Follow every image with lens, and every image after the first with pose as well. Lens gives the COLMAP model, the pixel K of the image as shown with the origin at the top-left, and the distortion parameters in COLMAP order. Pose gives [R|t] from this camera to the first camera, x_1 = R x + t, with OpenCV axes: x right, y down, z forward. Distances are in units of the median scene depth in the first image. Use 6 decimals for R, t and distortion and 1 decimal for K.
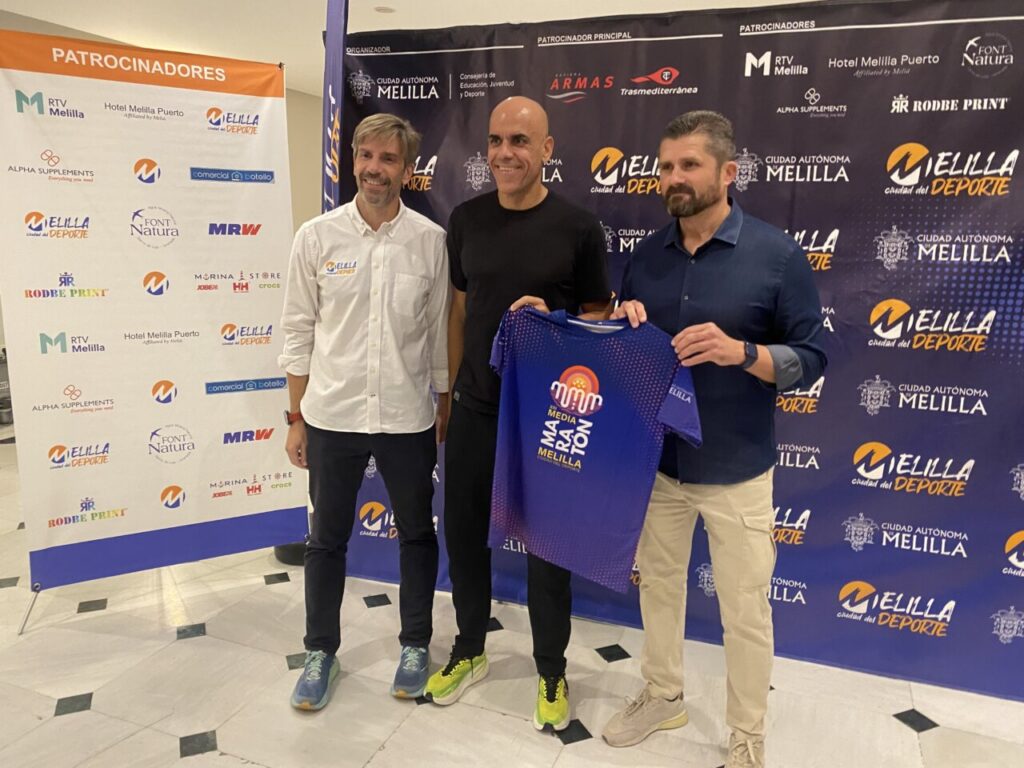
lens RADIAL K [[772.9, 0, 516.1], [0, 772.9, 390.1], [0, 0, 1]] dist [0.000704, -0.002748]
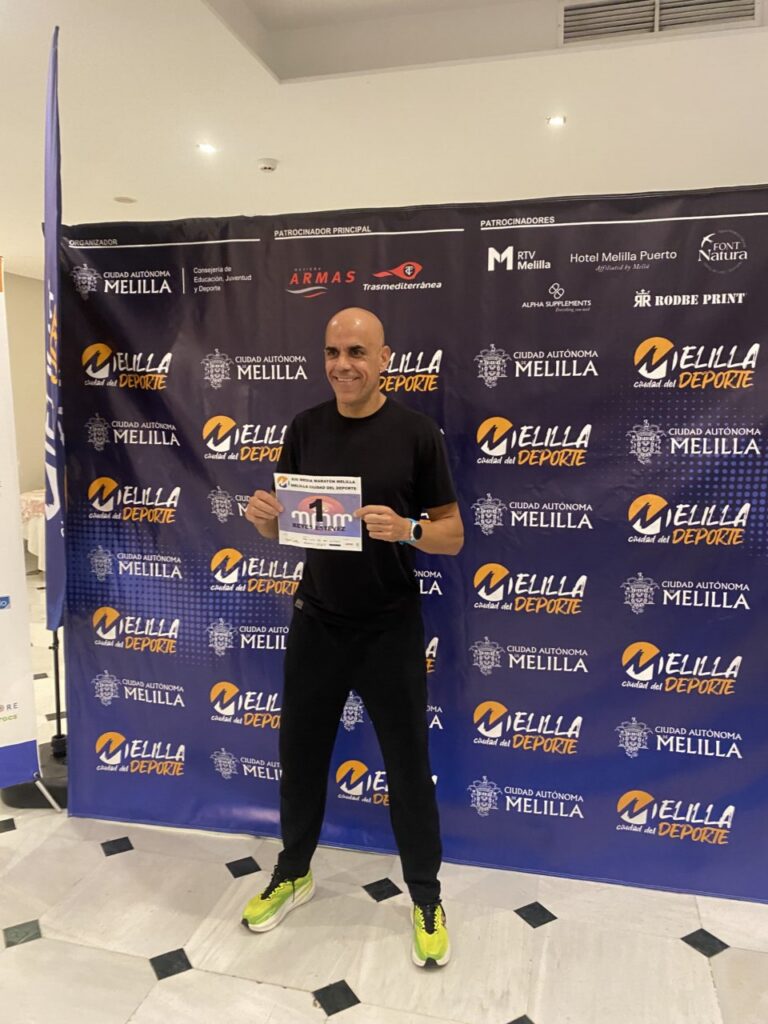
lens RADIAL K [[772.9, 0, 376.4], [0, 772.9, 507.4], [0, 0, 1]] dist [0.000704, -0.002748]
pose [[0.992746, -0.035668, 0.114816, 0.031221], [0.044620, 0.996081, -0.076367, -0.038464], [-0.111642, 0.080936, 0.990447, 0.069835]]
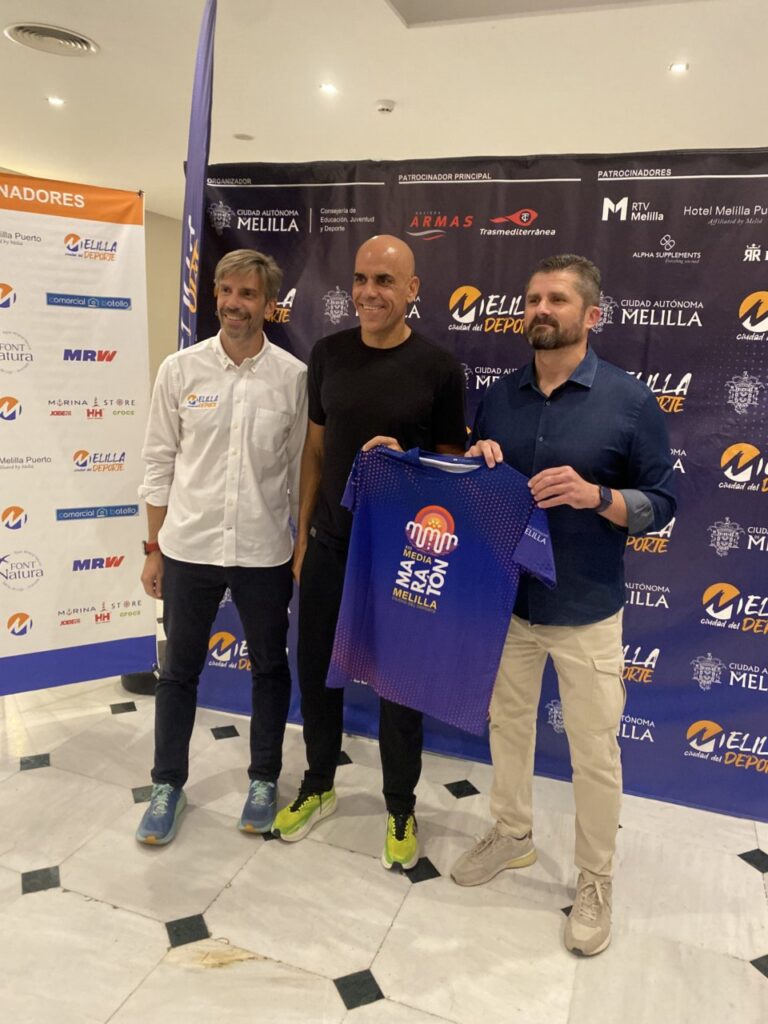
lens RADIAL K [[772.9, 0, 386.2], [0, 772.9, 500.2], [0, 0, 1]] dist [0.000704, -0.002748]
pose [[0.999435, 0.020001, 0.027019, -0.007025], [-0.019568, 0.999677, -0.016200, -0.015415], [-0.027334, 0.015662, 0.999504, -0.001805]]
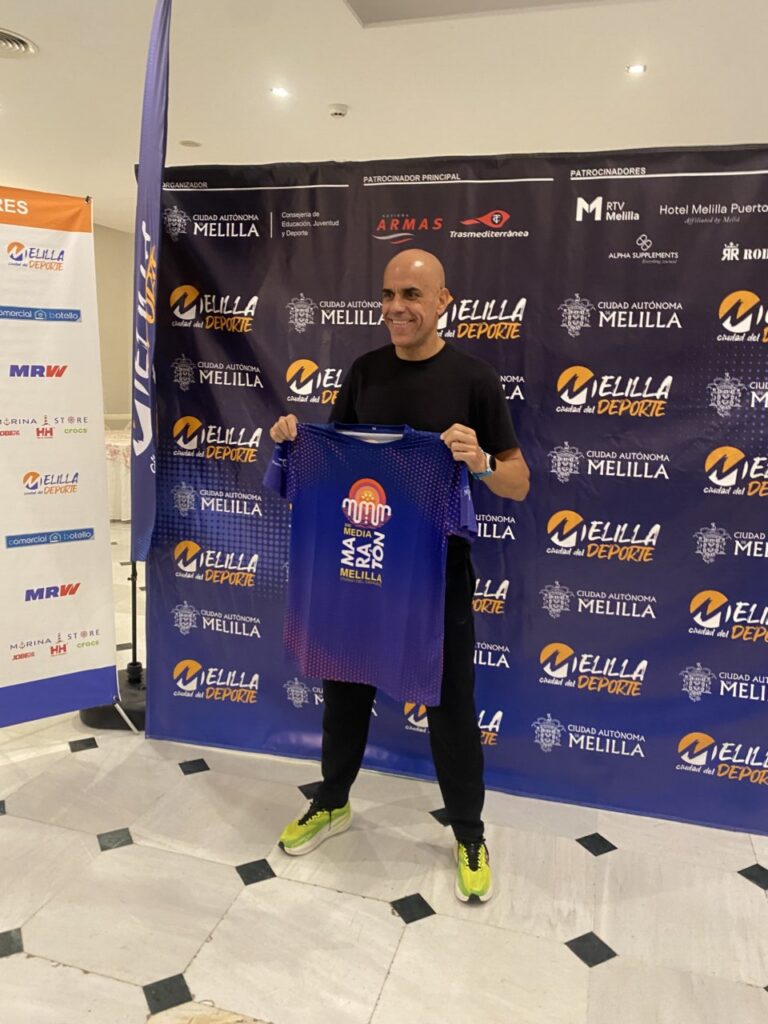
lens RADIAL K [[772.9, 0, 378.2], [0, 772.9, 498.7], [0, 0, 1]] dist [0.000704, -0.002748]
pose [[0.996634, -0.009679, 0.081401, -0.036255], [0.012184, 0.999466, -0.030334, -0.023712], [-0.081064, 0.031224, 0.996220, 0.046249]]
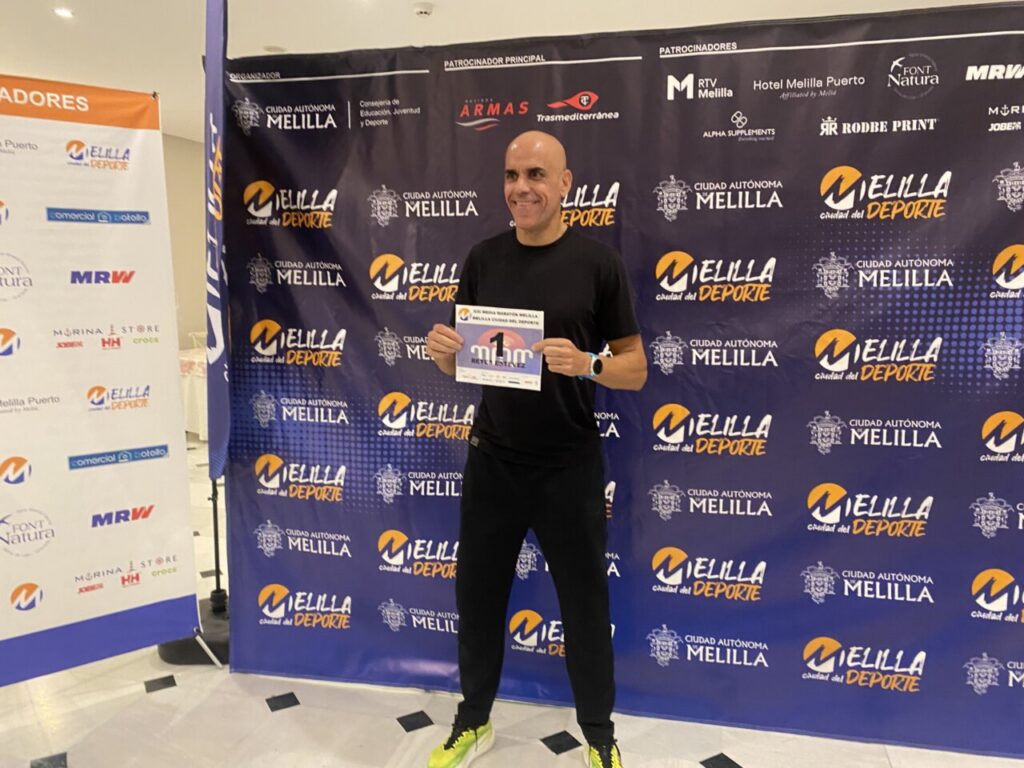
lens RADIAL K [[772.9, 0, 520.0], [0, 772.9, 374.0], [0, 0, 1]] dist [0.000704, -0.002748]
pose [[0.991850, -0.041608, 0.120427, -0.008674], [0.051249, 0.995627, -0.078104, -0.009083], [-0.116651, 0.083639, 0.989645, 0.109311]]
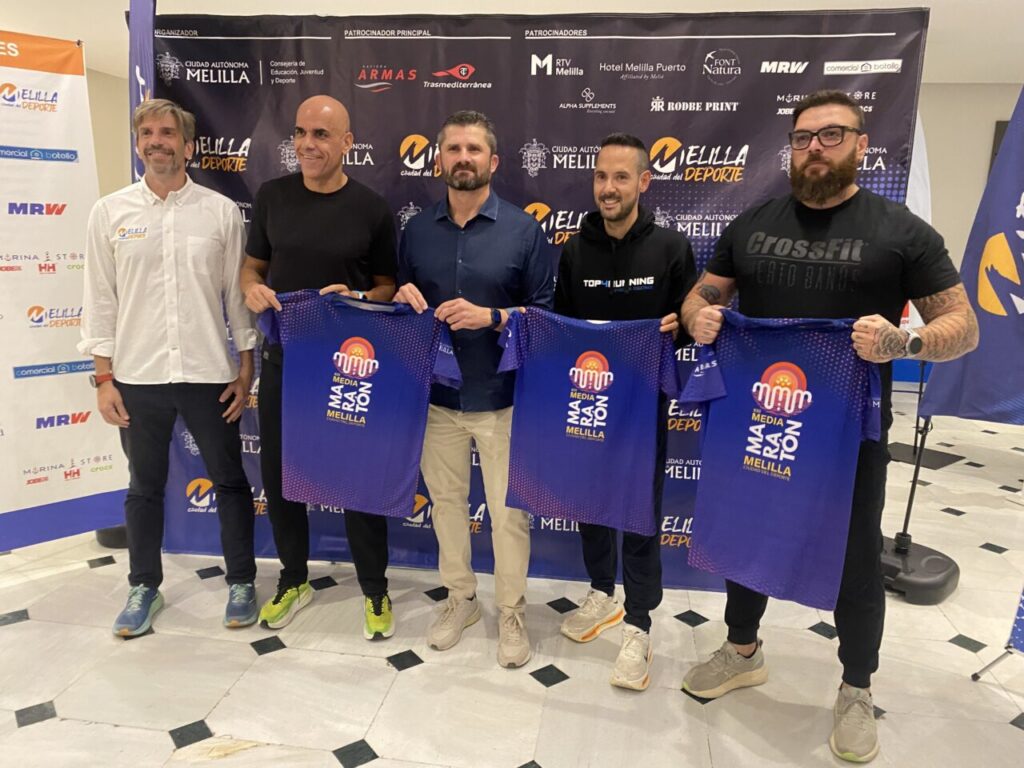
lens RADIAL K [[772.9, 0, 512.1], [0, 772.9, 390.8], [0, 0, 1]] dist [0.000704, -0.002748]
pose [[0.974483, -0.046624, 0.219564, -0.003810], [0.043761, 0.998882, 0.017890, 0.035307], [-0.220153, -0.007825, 0.975434, -0.102859]]
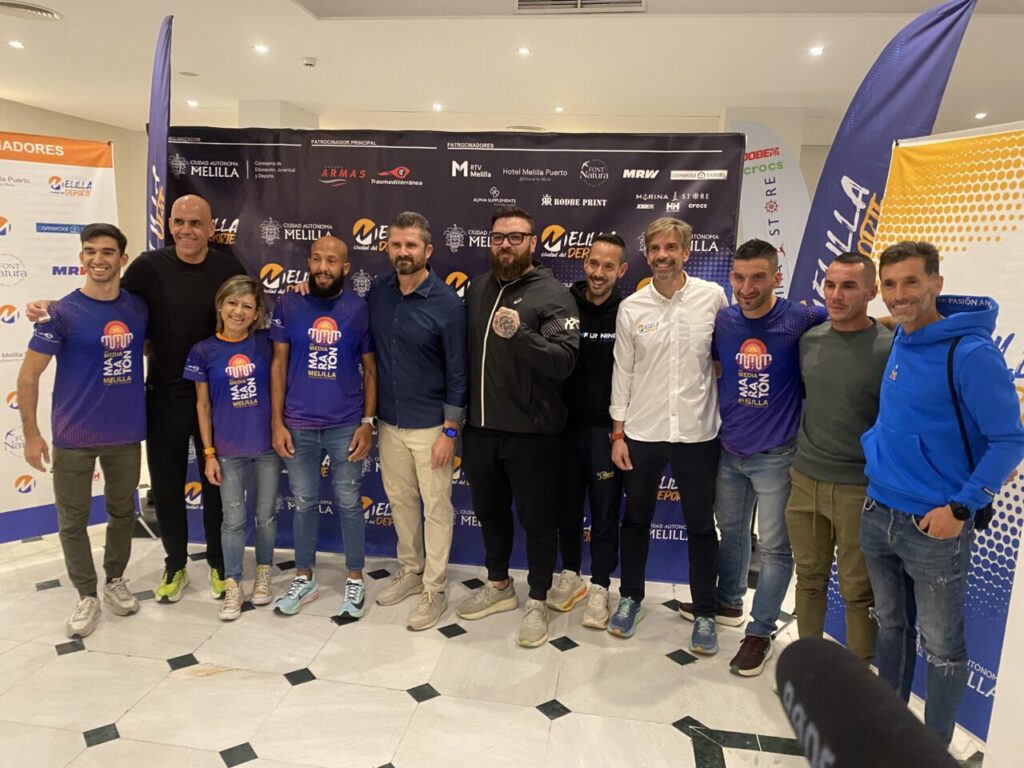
lens RADIAL K [[772.9, 0, 501.5], [0, 772.9, 390.7], [0, 0, 1]] dist [0.000704, -0.002748]
pose [[0.976759, -0.027971, 0.212508, 0.054409], [0.031082, 0.999453, -0.011314, 0.028906], [-0.212075, 0.017656, 0.977094, -0.445528]]
